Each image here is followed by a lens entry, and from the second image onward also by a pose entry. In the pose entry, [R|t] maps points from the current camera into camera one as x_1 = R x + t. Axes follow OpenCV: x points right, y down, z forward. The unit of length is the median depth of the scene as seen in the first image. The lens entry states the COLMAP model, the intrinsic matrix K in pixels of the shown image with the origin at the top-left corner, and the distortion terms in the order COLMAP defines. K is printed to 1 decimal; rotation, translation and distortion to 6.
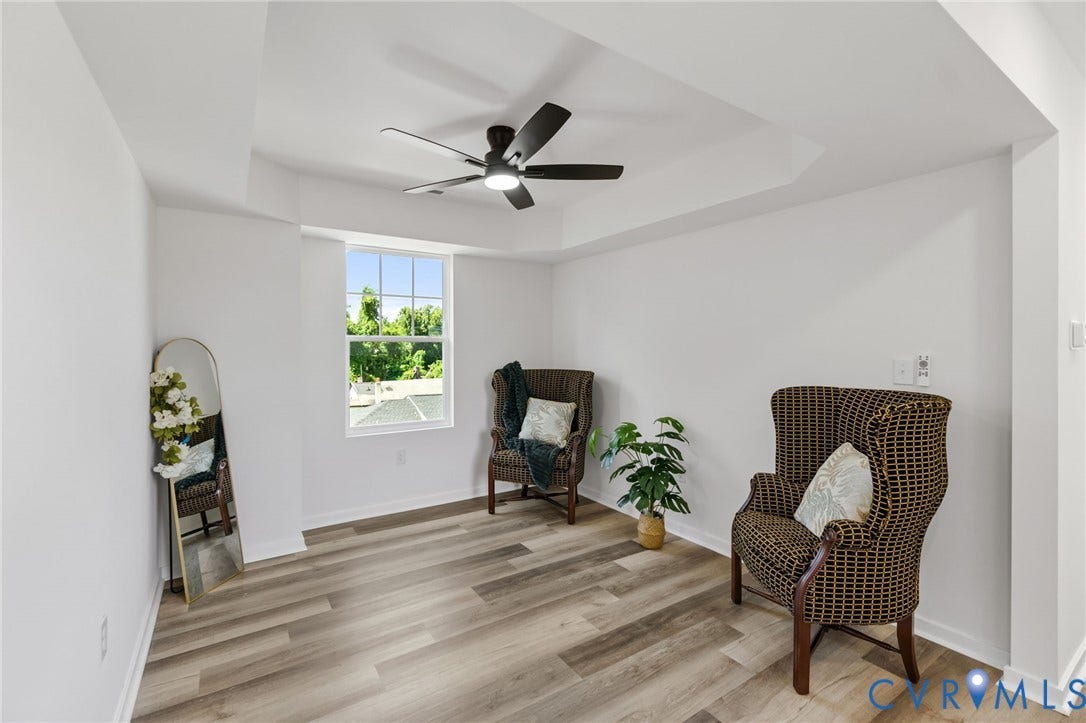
lens RADIAL K [[474.8, 0, 517.0], [0, 474.8, 355.7], [0, 0, 1]] dist [0.003003, 0.001067]
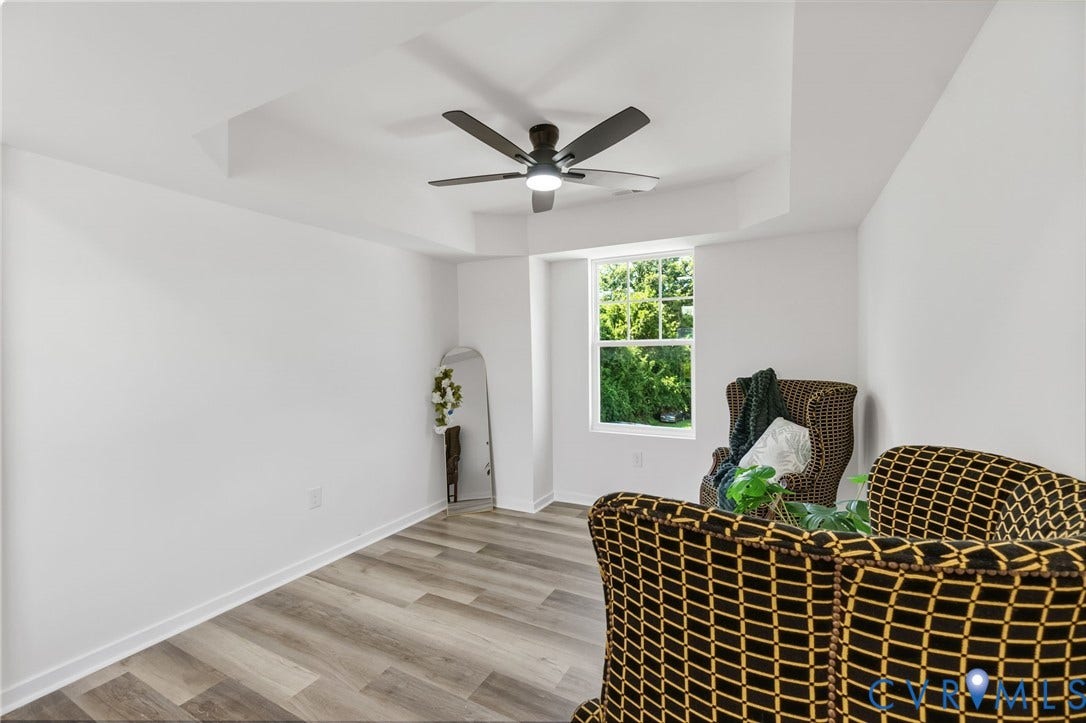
lens RADIAL K [[474.8, 0, 560.9], [0, 474.8, 360.7], [0, 0, 1]] dist [0.003003, 0.001067]
pose [[0.491411, 0.012049, -0.870845, 0.806642], [-0.007279, 0.999926, 0.009727, -0.009205], [0.870898, 0.001559, 0.491462, 0.528181]]
